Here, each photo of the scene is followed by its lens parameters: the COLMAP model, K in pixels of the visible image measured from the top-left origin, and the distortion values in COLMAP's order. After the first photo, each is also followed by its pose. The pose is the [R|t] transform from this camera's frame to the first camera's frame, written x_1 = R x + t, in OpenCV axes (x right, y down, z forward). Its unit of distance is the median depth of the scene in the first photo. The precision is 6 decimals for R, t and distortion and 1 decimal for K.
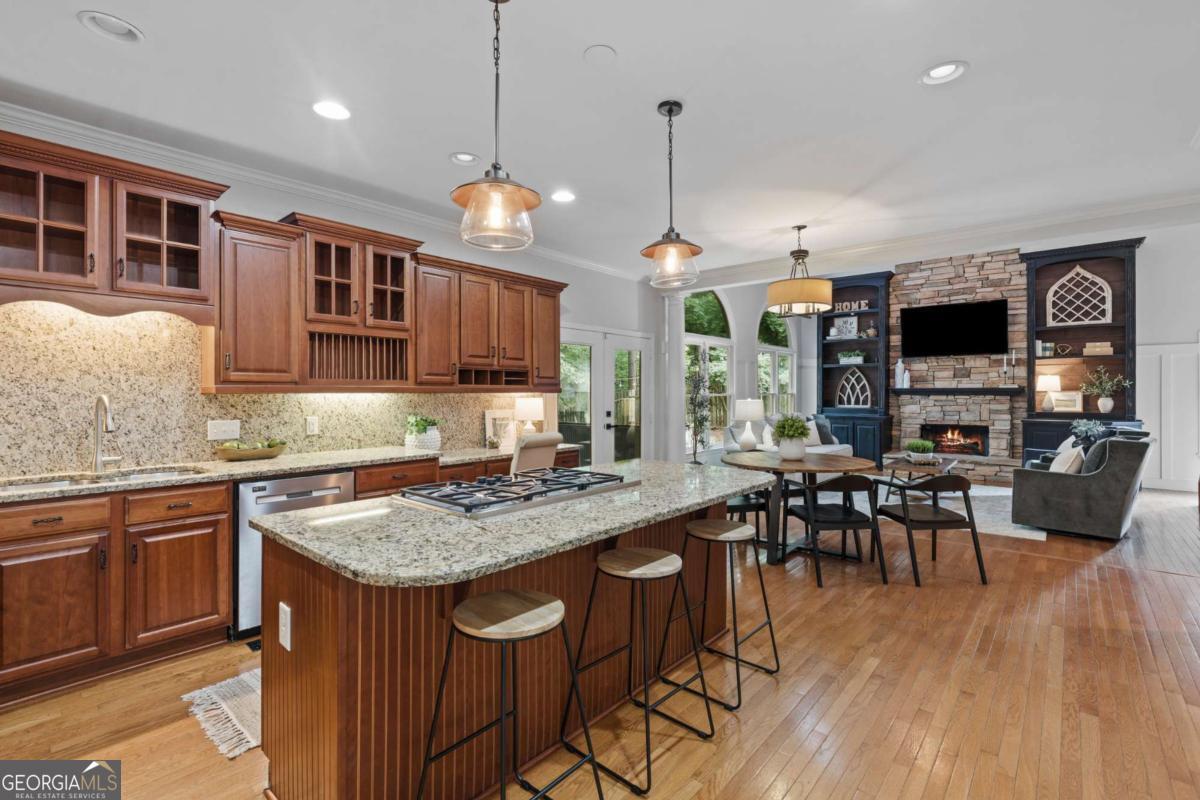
lens RADIAL K [[542.4, 0, 600.1], [0, 542.4, 390.4], [0, 0, 1]] dist [-0.004009, 0.001966]
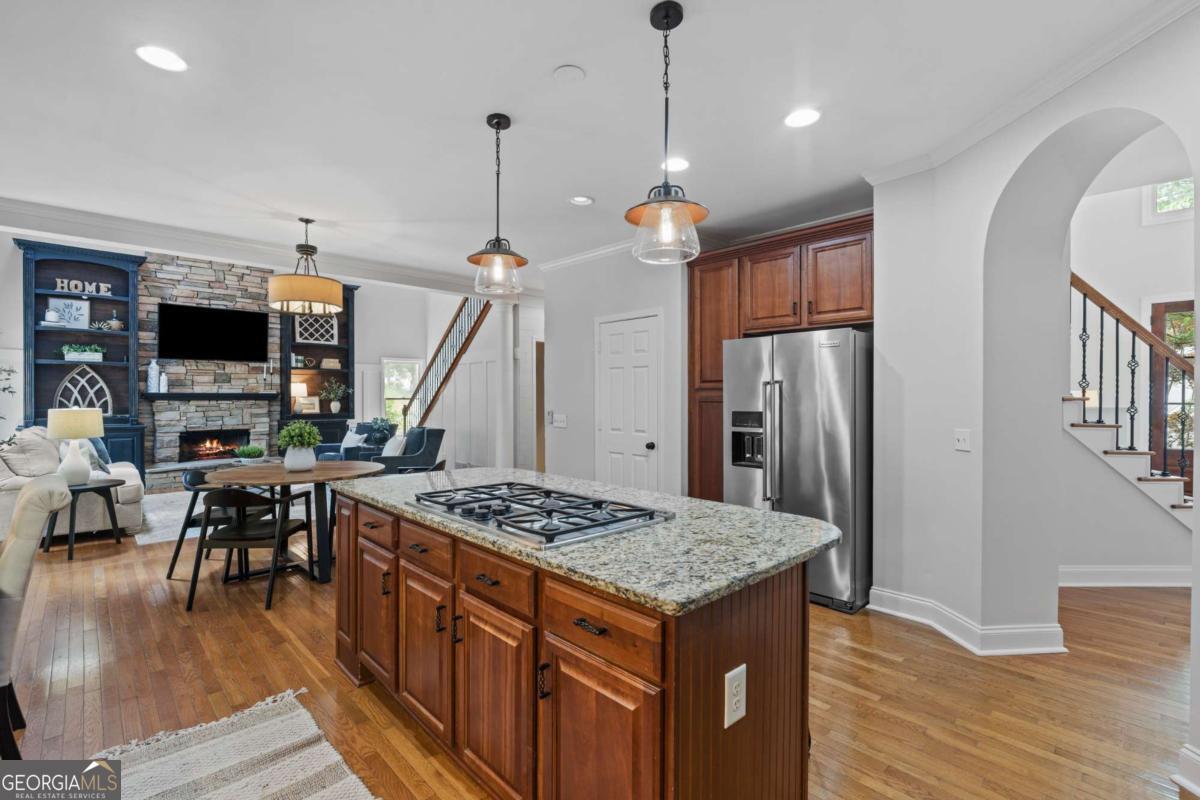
lens RADIAL K [[542.4, 0, 589.5], [0, 542.4, 397.3], [0, 0, 1]] dist [-0.004009, 0.001966]
pose [[0.099033, 0.000066, 0.995084, -0.526236], [-0.002917, 0.999996, 0.000224, 0.002011], [-0.995080, -0.002925, 0.099033, 0.434384]]
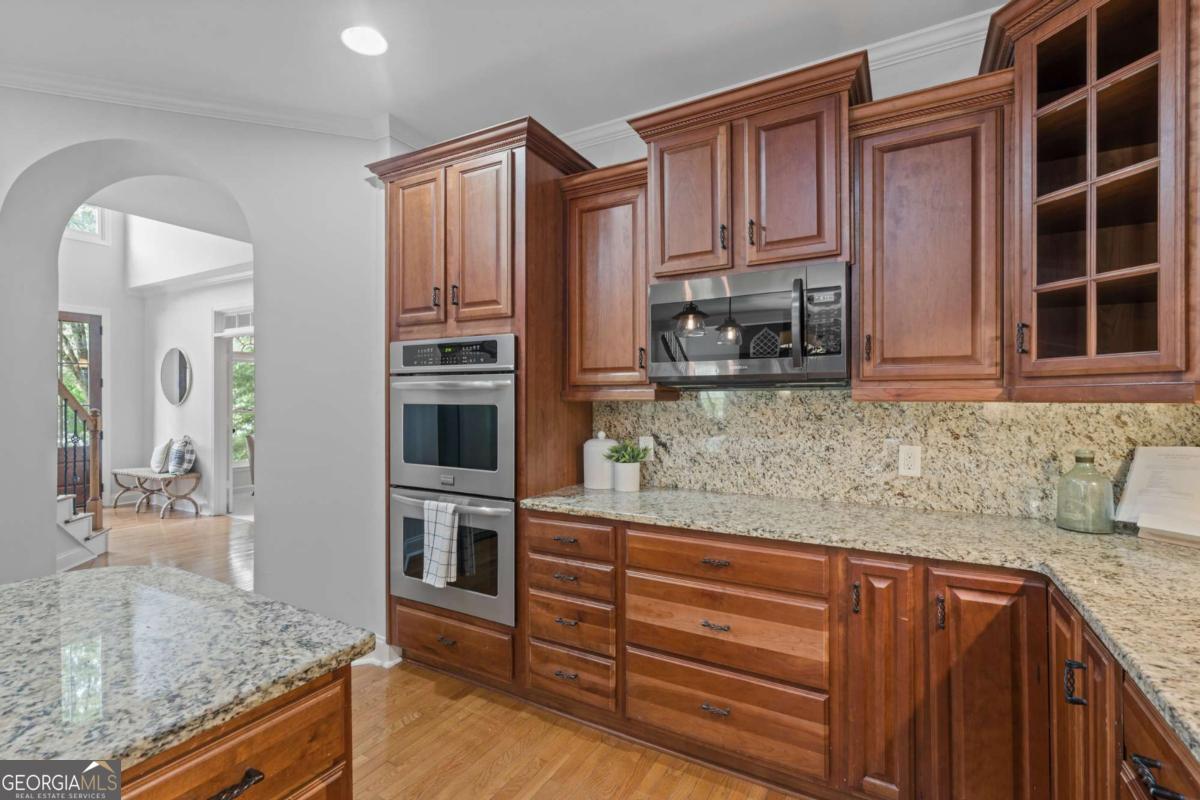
lens RADIAL K [[542.4, 0, 597.0], [0, 542.4, 398.2], [0, 0, 1]] dist [-0.004009, 0.001966]
pose [[-0.980662, 0.002667, -0.195692, -0.318323], [0.003123, 0.999993, -0.002019, 0.001069], [0.195685, -0.002591, -0.980663, 0.655219]]
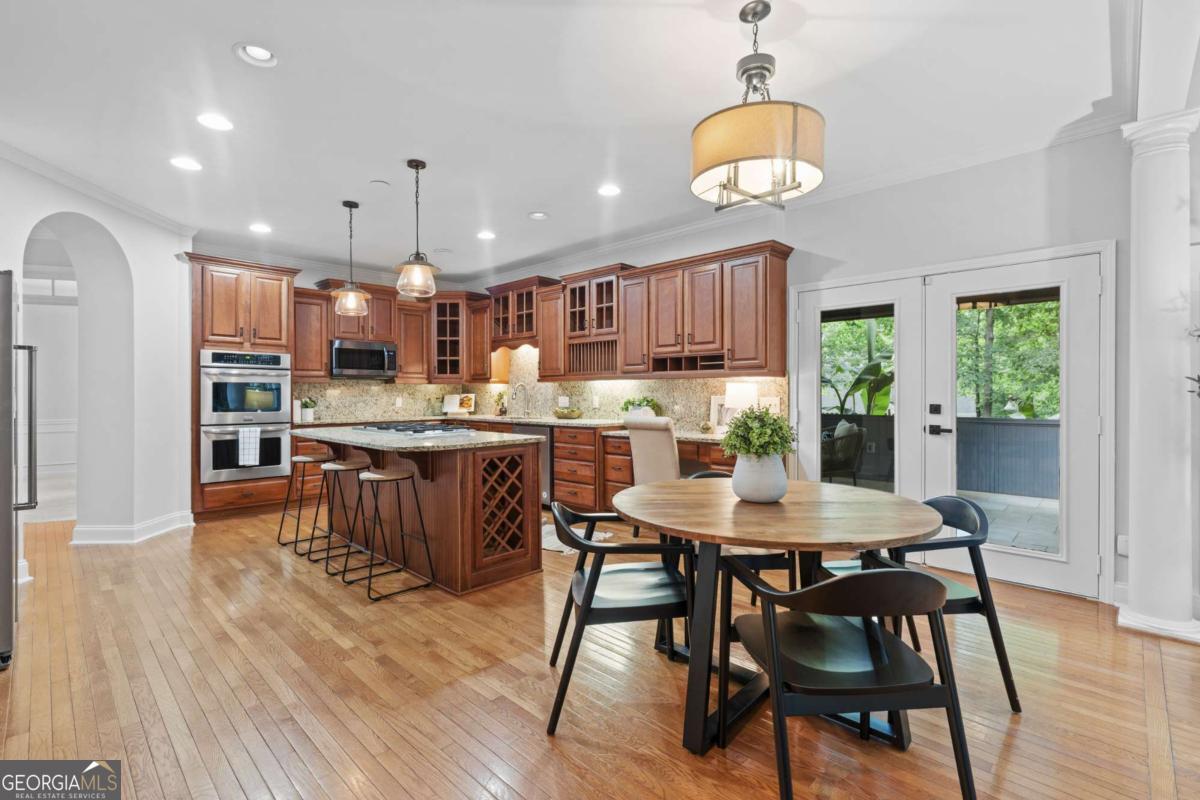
lens RADIAL K [[542.4, 0, 597.9], [0, 542.4, 398.4], [0, 0, 1]] dist [-0.004009, 0.001966]
pose [[-0.051038, 0.010372, -0.998643, 0.871046], [0.005819, 0.999932, 0.010088, 0.032319], [0.998680, -0.005296, -0.051095, 0.906180]]
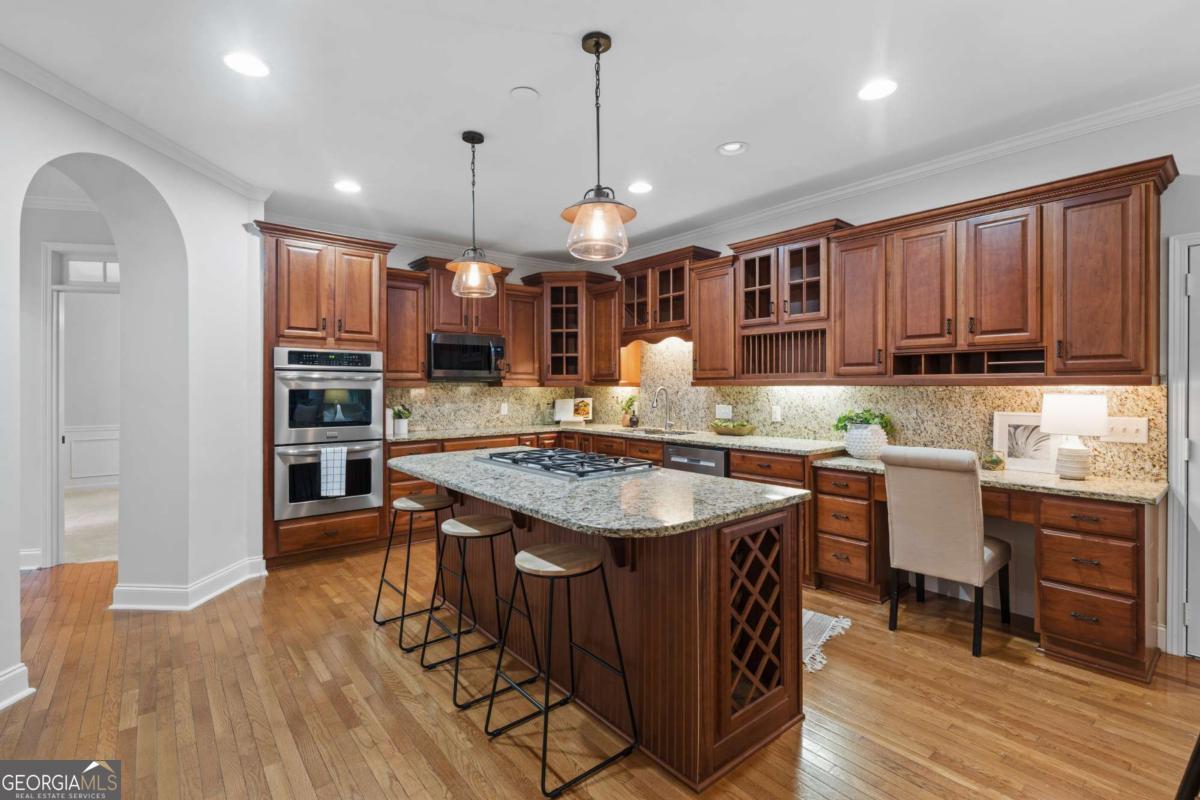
lens RADIAL K [[542.4, 0, 599.8], [0, 542.4, 391.3], [0, 0, 1]] dist [-0.004009, 0.001966]
pose [[-0.157299, 0.010029, -0.987500, 0.563112], [0.005772, 0.999941, 0.009236, 0.002841], [0.987534, -0.004247, -0.157348, 0.674955]]
